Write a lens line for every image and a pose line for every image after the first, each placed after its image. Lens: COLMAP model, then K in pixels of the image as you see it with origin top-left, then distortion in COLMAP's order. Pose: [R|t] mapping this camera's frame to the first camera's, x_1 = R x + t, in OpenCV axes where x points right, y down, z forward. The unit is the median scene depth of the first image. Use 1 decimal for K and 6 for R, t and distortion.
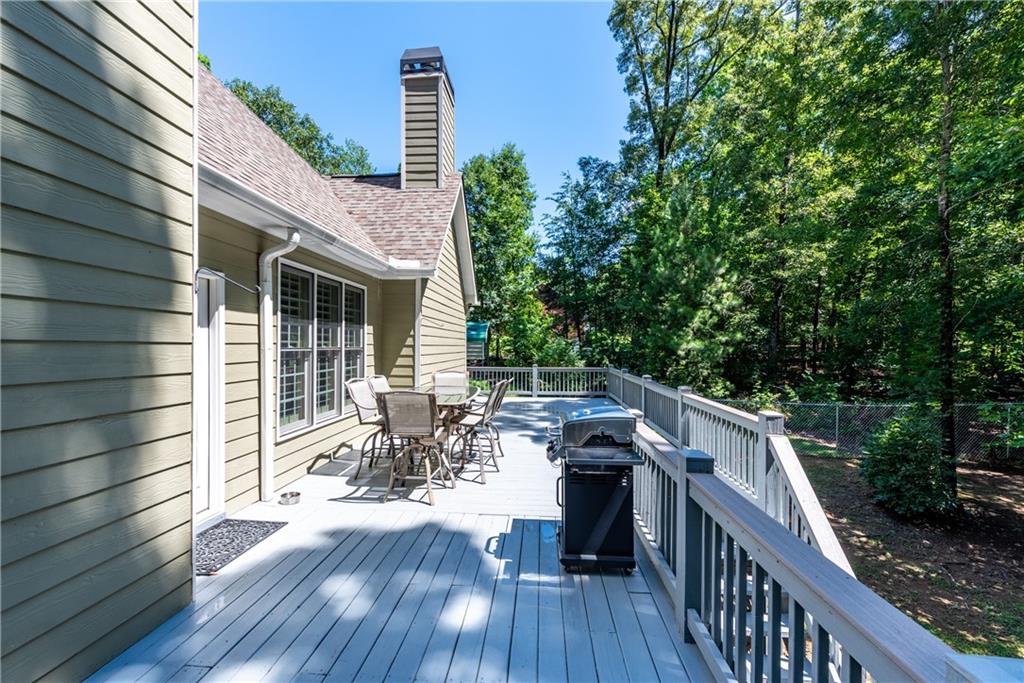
lens RADIAL K [[425.3, 0, 510.0], [0, 425.3, 350.6], [0, 0, 1]] dist [0.013063, -0.000136]
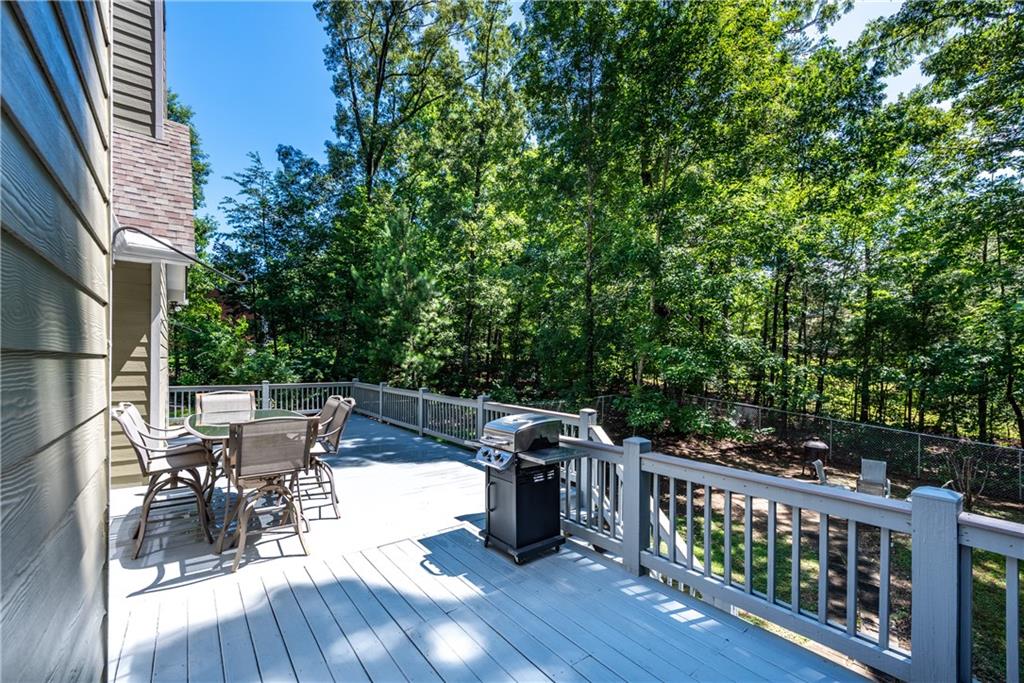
lens RADIAL K [[427.0, 0, 508.5], [0, 427.0, 364.0], [0, 0, 1]] dist [0.030276, -0.011758]
pose [[0.748226, -0.000831, 0.663443, -0.098279], [-0.000121, 0.999999, 0.001389, -0.001171], [-0.663443, -0.001120, 0.748226, 0.027622]]
